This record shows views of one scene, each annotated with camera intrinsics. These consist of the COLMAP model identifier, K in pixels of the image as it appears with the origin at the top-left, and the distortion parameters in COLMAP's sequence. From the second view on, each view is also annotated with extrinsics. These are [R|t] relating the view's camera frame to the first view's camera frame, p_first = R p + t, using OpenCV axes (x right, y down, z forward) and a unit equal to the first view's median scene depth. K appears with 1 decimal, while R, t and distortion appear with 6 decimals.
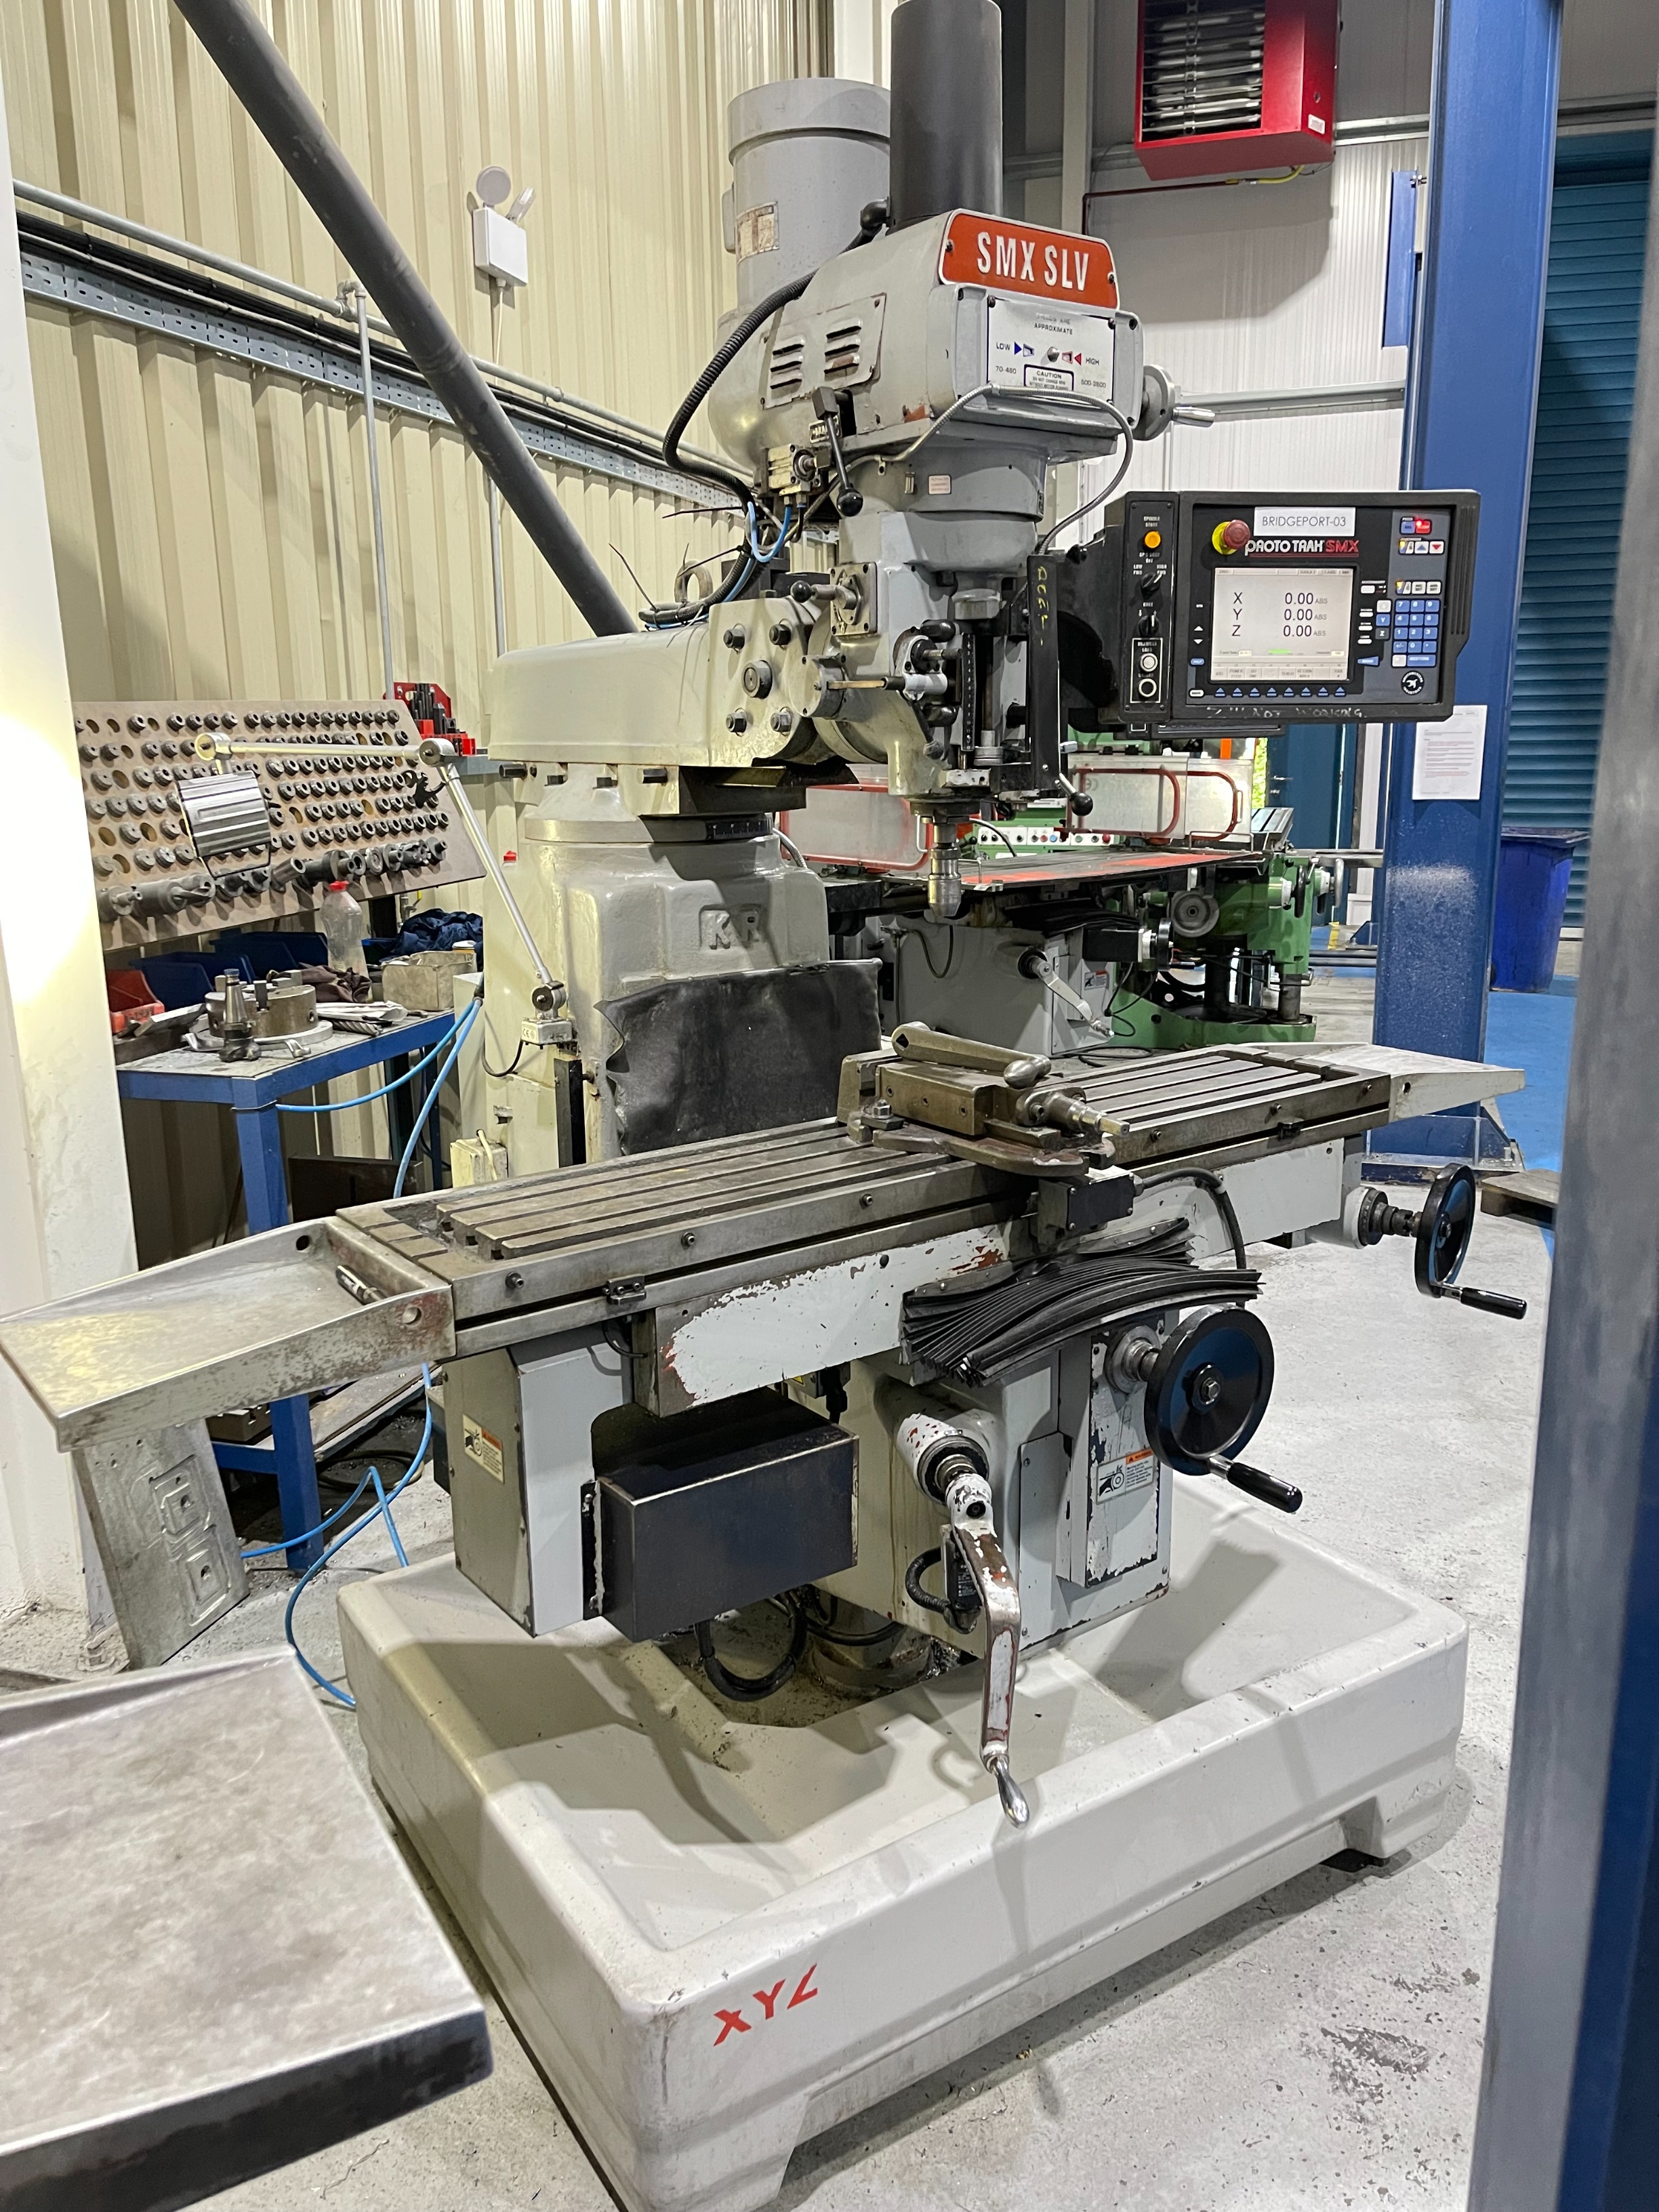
lens RADIAL K [[1670.4, 0, 834.9], [0, 1670.4, 1107.9], [0, 0, 1]] dist [0.038069, -0.060182]
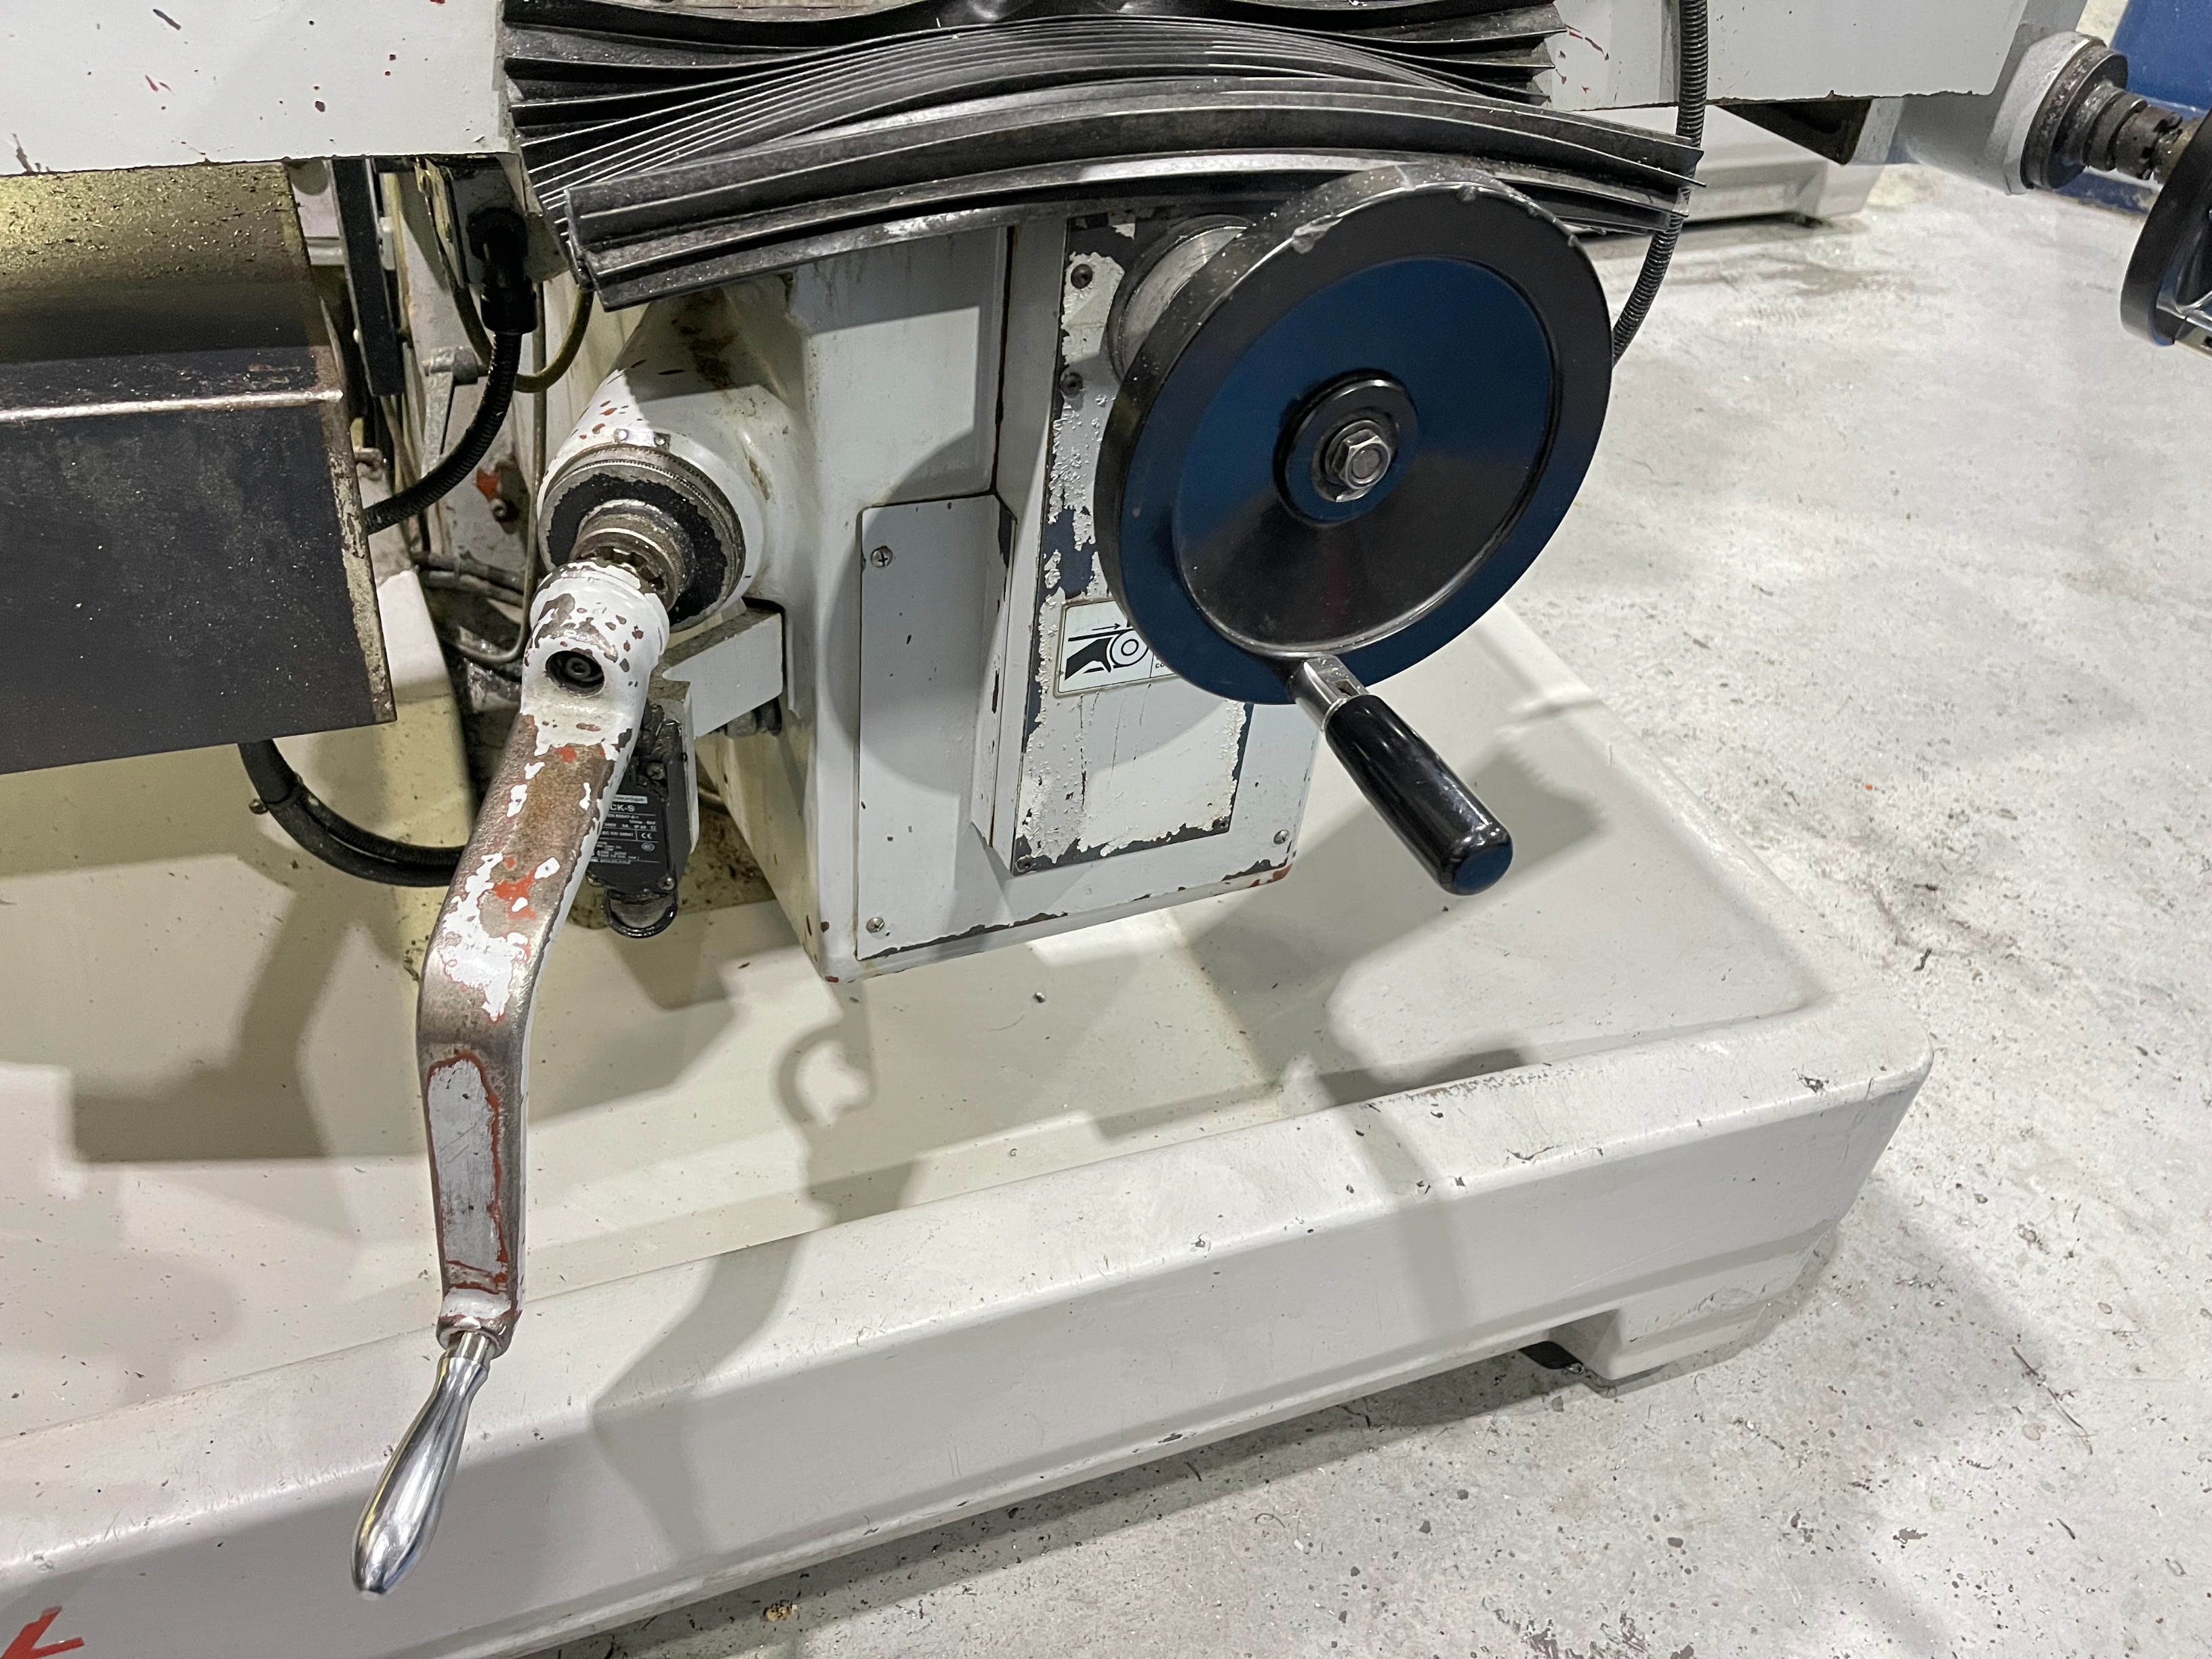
lens RADIAL K [[1670.4, 0, 1092.5], [0, 1670.4, 841.4], [0, 0, 1]] dist [0.038069, -0.060182]
pose [[0.969655, 0.219317, -0.108023, 0.210896], [-0.150719, 0.884165, 0.442194, 0.093410], [0.192491, -0.412494, 0.890391, 0.636283]]
